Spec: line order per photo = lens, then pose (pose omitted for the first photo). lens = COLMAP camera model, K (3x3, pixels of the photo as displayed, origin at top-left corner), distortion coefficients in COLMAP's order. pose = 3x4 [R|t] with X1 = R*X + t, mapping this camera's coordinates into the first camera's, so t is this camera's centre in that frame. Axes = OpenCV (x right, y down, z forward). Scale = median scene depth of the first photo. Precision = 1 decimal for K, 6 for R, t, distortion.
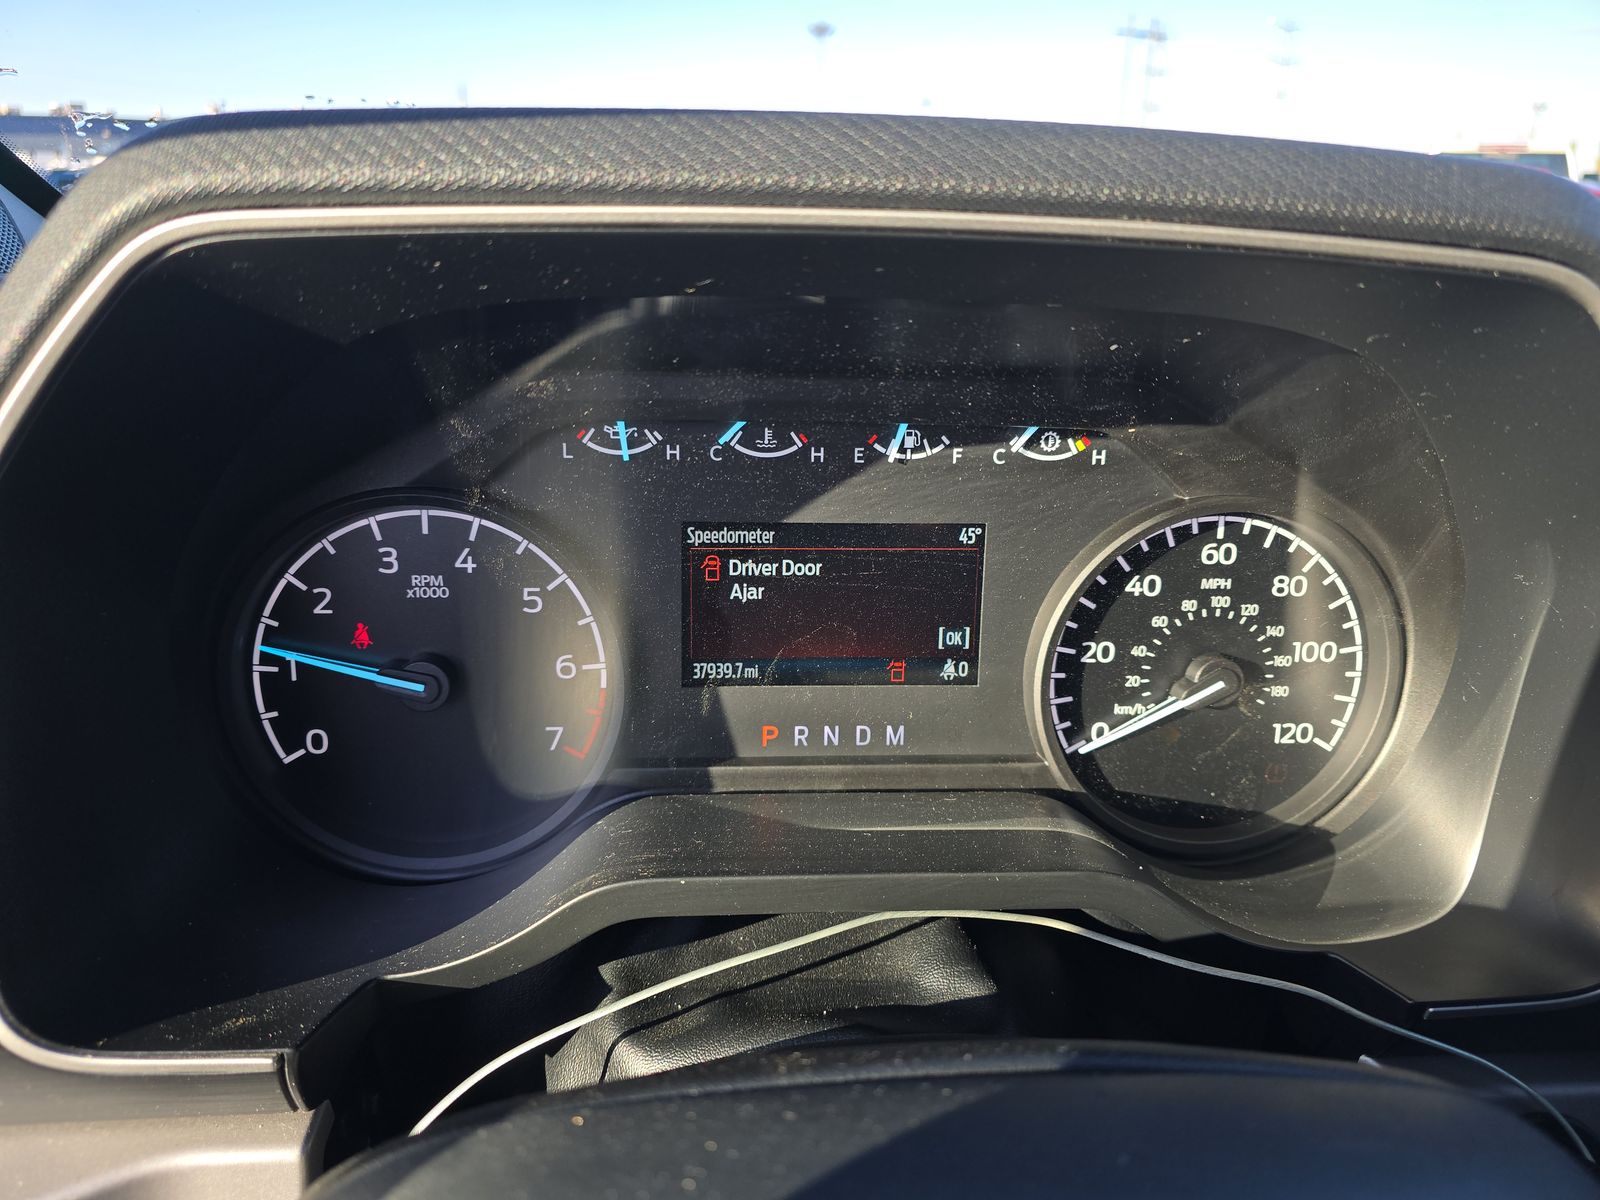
lens RADIAL K [[1070.5, 0, 805.8], [0, 1070.5, 589.7], [0, 0, 1]] dist [0.050548, -0.046409]
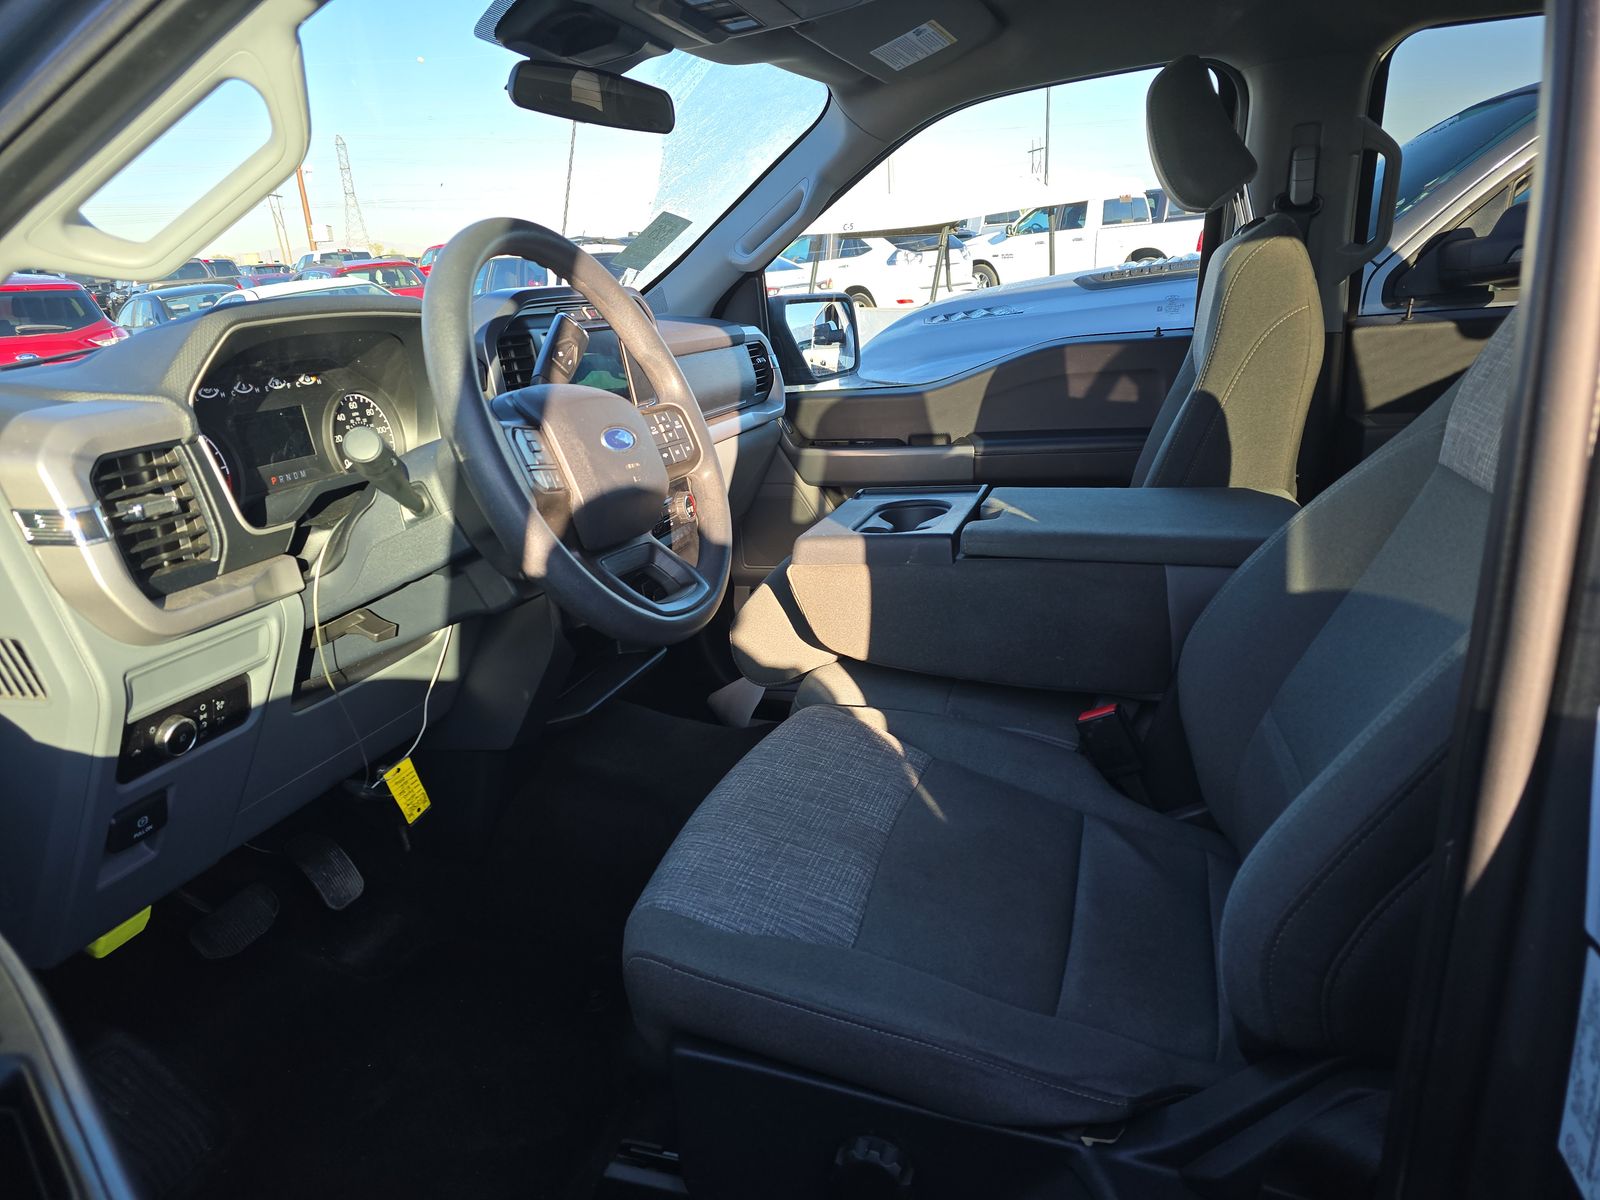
lens RADIAL K [[1070.5, 0, 805.8], [0, 1070.5, 589.7], [0, 0, 1]] dist [0.050548, -0.046409]
pose [[0.365931, -0.299695, 0.881066, -2.393149], [0.350818, 0.921309, 0.167679, 0.454581], [-0.861987, 0.247735, 0.442274, -1.701605]]
